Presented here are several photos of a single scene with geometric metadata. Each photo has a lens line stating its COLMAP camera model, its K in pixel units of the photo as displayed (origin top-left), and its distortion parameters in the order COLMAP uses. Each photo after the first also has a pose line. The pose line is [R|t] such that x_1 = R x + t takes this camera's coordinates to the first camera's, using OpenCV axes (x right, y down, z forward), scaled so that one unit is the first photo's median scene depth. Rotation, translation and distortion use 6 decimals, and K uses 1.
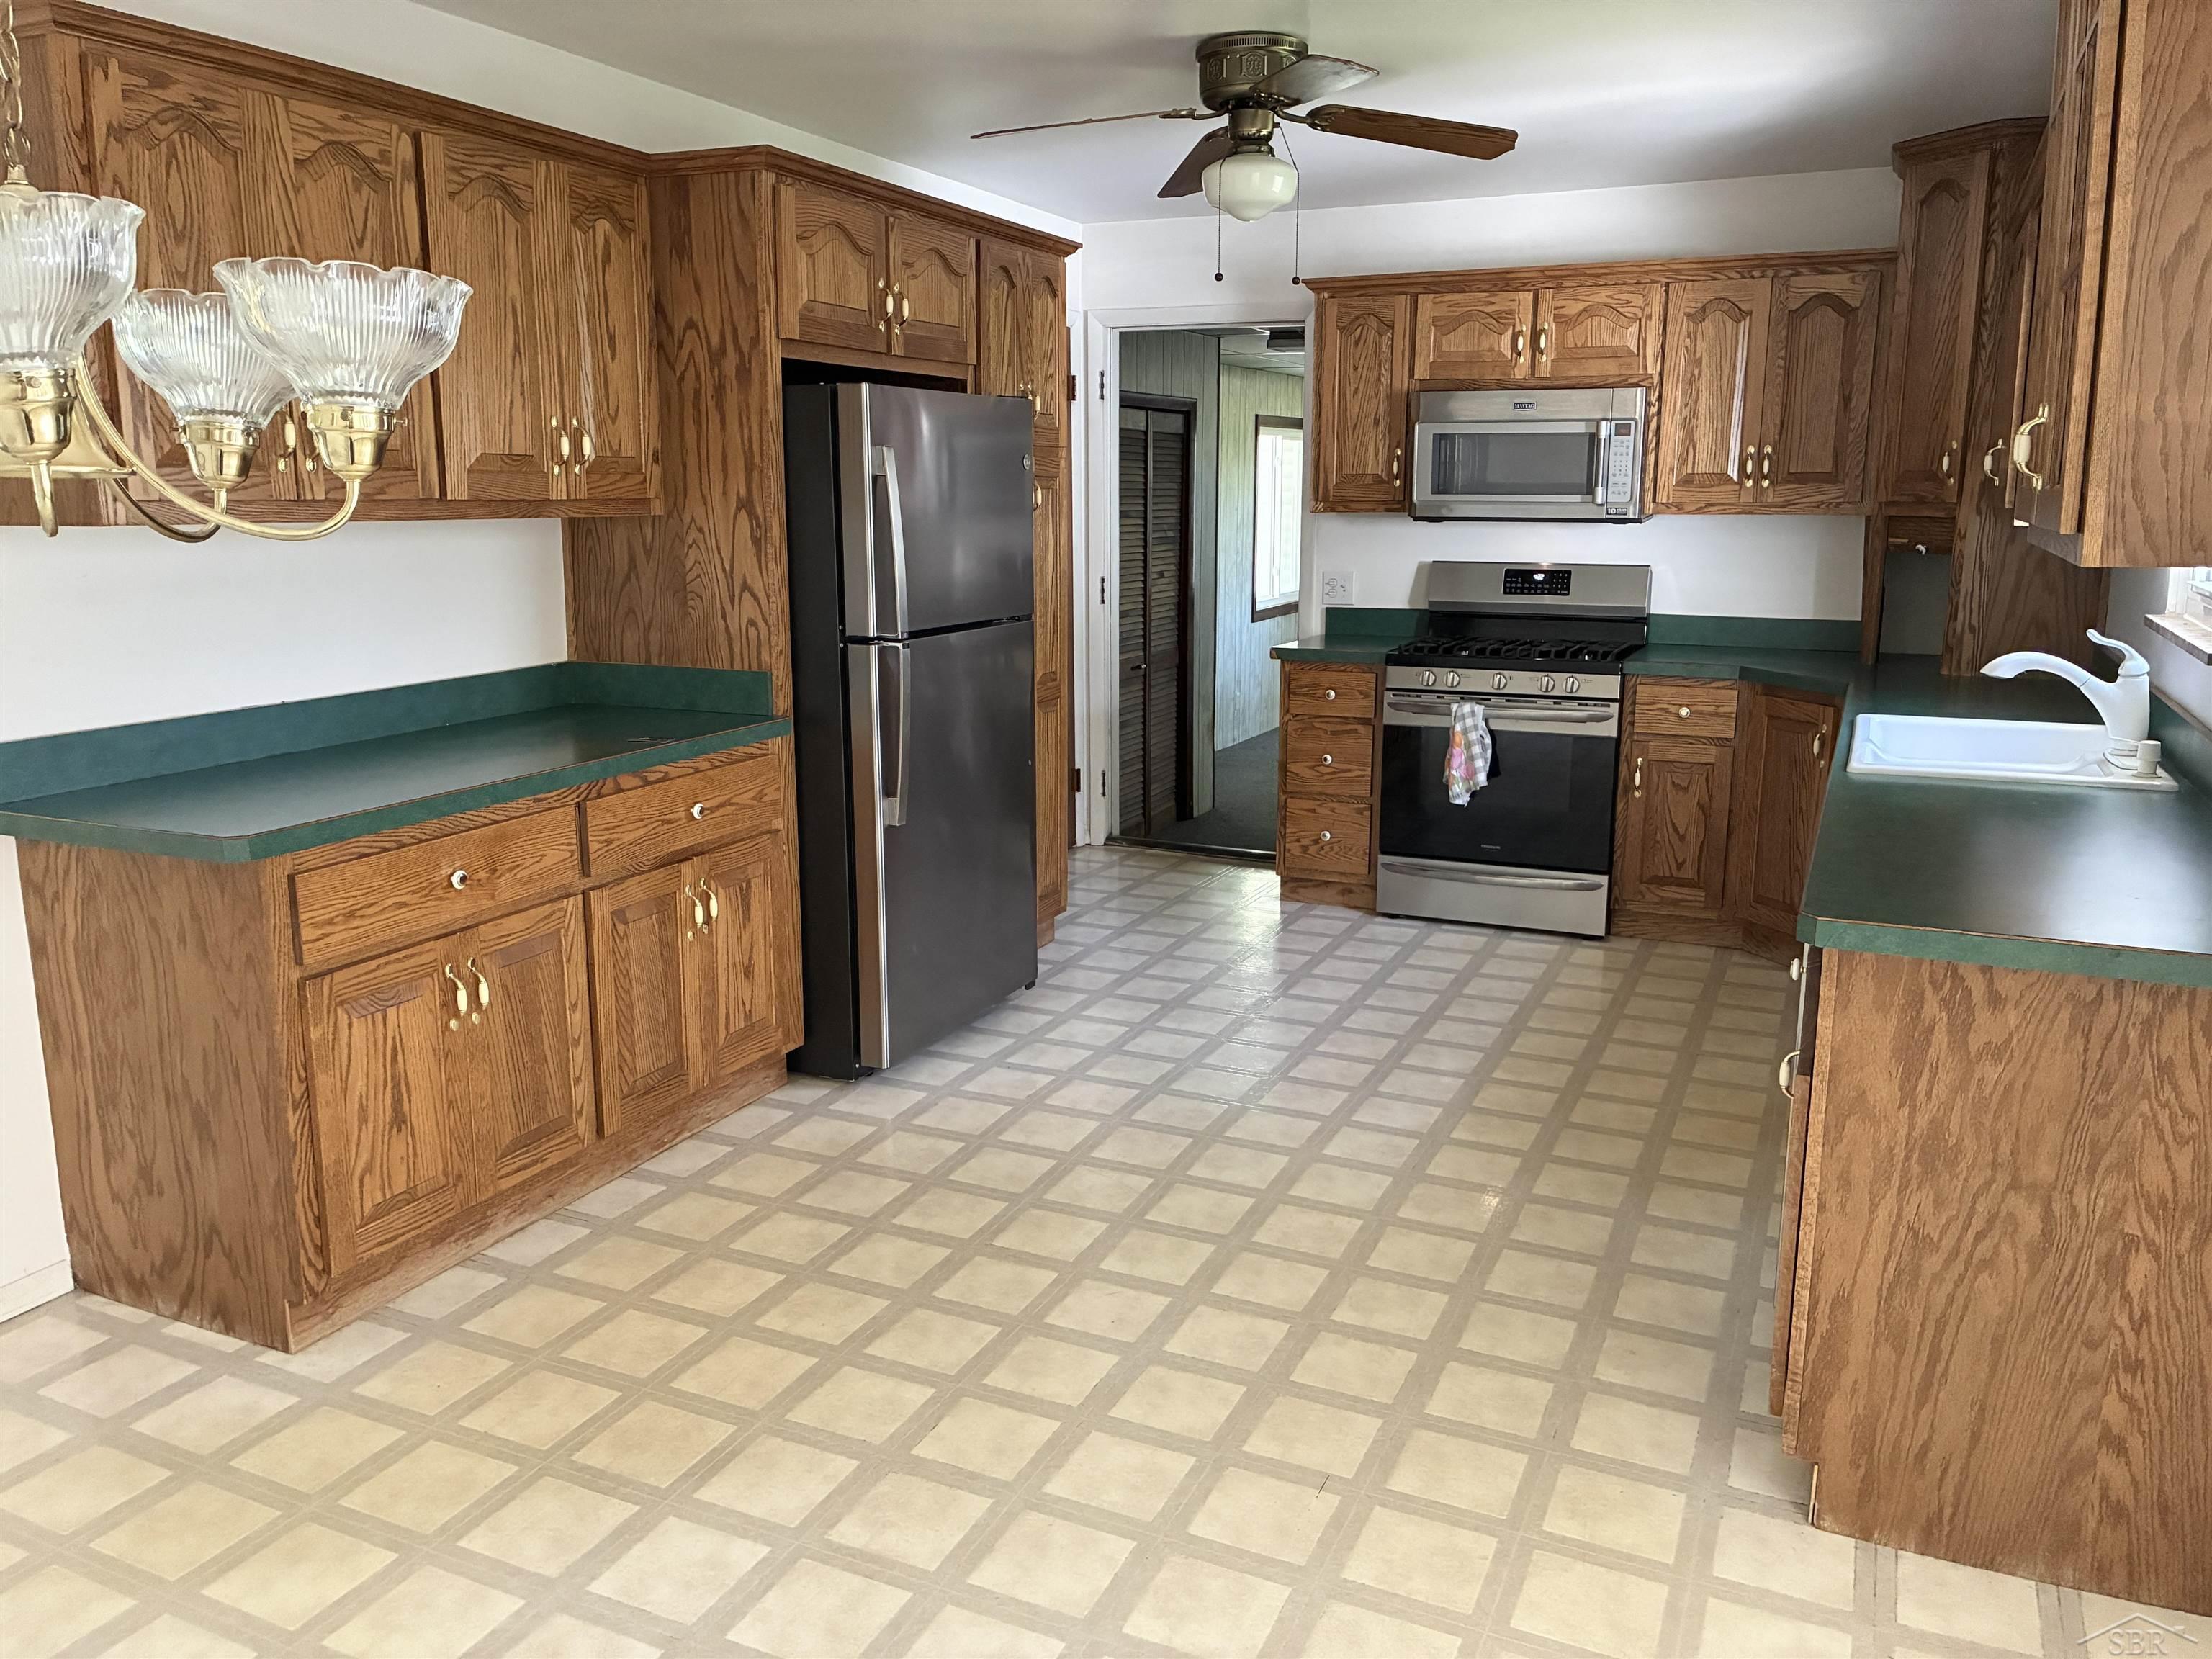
lens RADIAL K [[1679.0, 0, 1111.7], [0, 1679.0, 828.9], [0, 0, 1]] dist [0.051483, -0.067037]
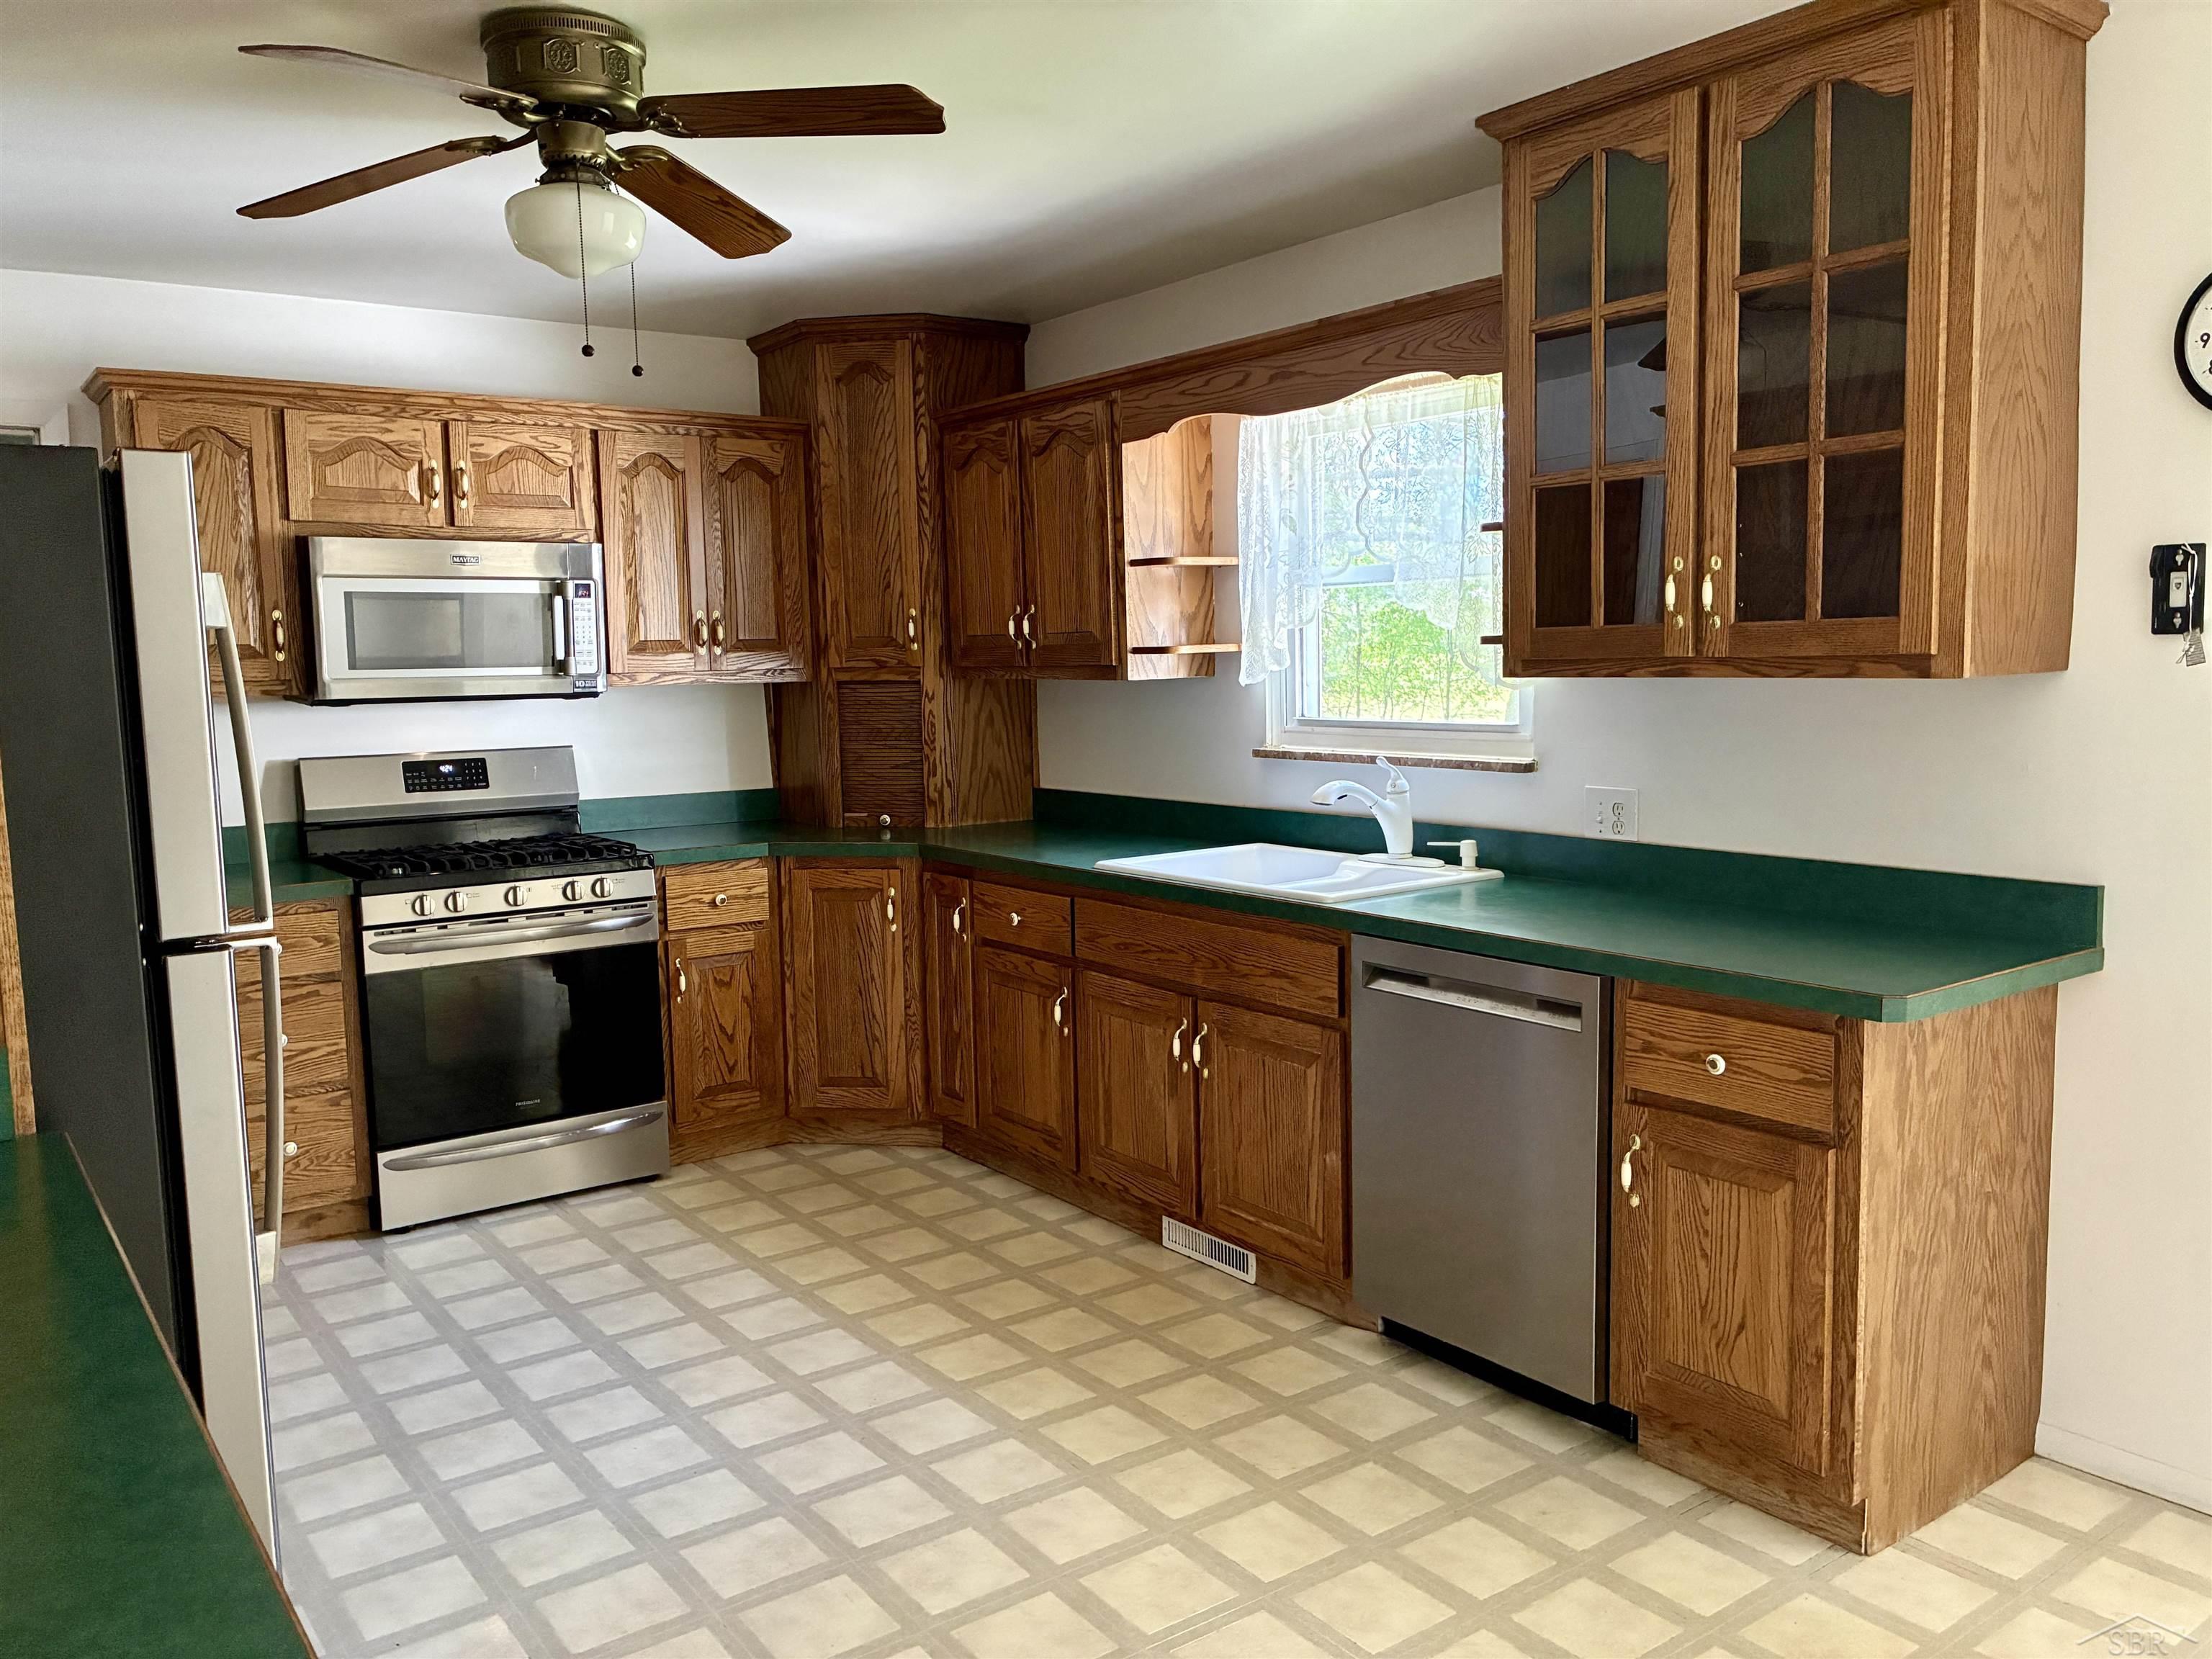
lens RADIAL K [[1679.0, 0, 1106.2], [0, 1679.0, 842.0], [0, 0, 1]] dist [0.051483, -0.067037]
pose [[0.489944, -0.109039, 0.864908, -0.401037], [0.197161, 0.980299, 0.011900, -0.083129], [-0.849166, 0.164695, 0.501790, 0.440555]]
